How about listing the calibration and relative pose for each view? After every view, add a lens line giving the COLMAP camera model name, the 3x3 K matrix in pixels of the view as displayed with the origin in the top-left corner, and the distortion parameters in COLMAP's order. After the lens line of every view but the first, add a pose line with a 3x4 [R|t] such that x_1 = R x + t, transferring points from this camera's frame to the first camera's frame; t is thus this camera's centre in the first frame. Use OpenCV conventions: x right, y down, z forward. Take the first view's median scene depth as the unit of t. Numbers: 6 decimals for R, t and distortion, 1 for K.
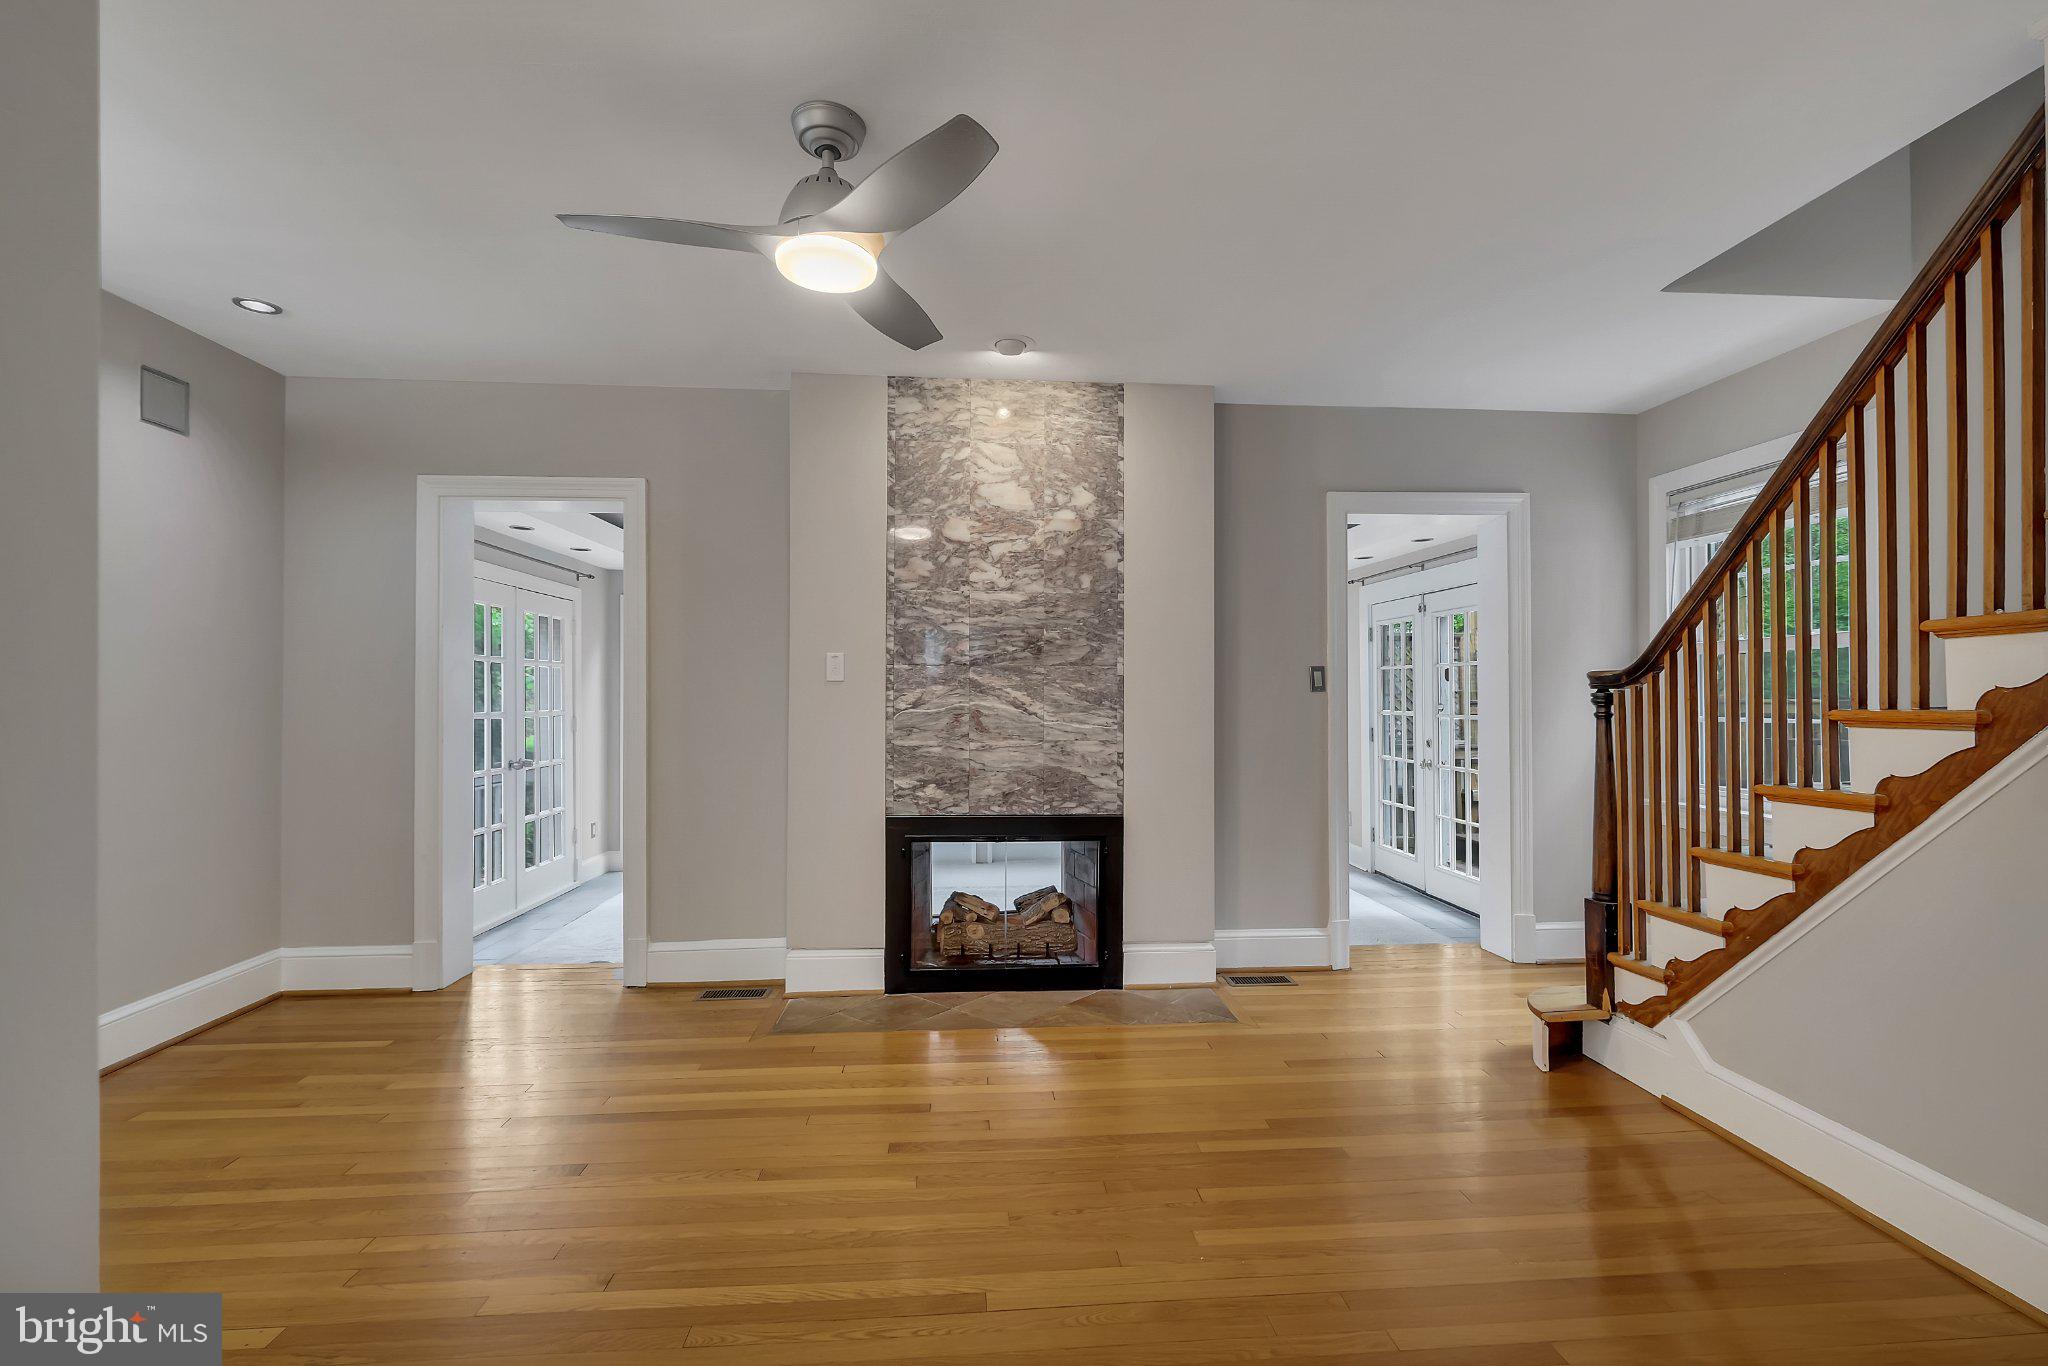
lens RADIAL K [[900.0, 0, 1025.6], [0, 900.0, 684.3], [0, 0, 1]] dist [-0.008156, 0.000602]
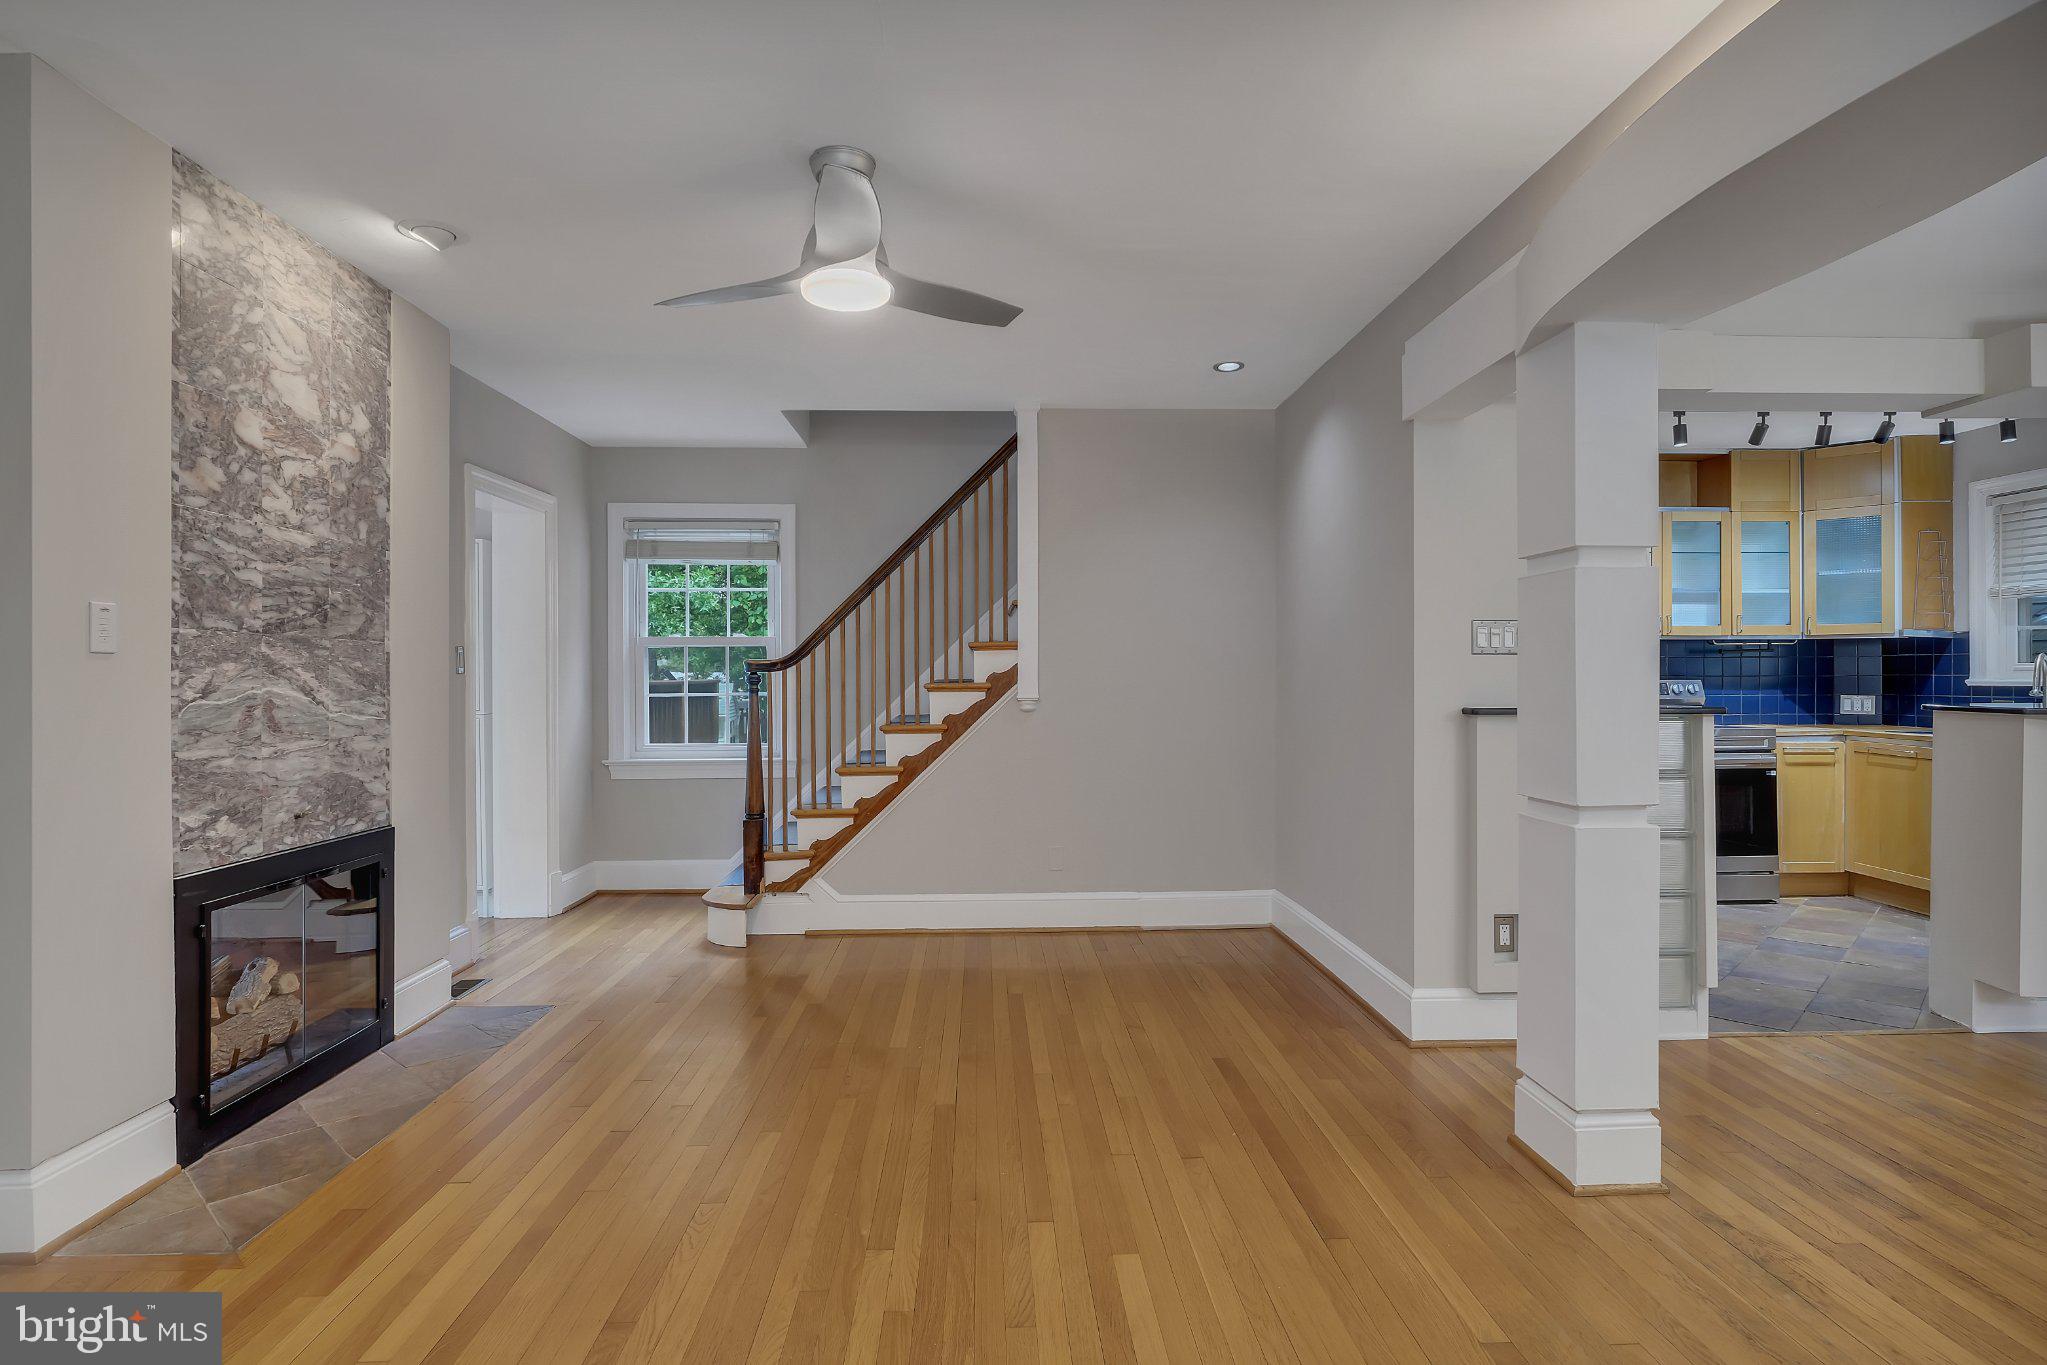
lens RADIAL K [[1077.8, 0, 1023.1], [0, 1077.8, 669.0], [0, 0, 1]] dist [-0.008529, 0.004327]
pose [[0.037746, 0.006476, 0.999266, -0.842496], [-0.009327, 0.999938, -0.006128, 0.005228], [-0.999244, -0.009089, 0.037804, 0.399241]]
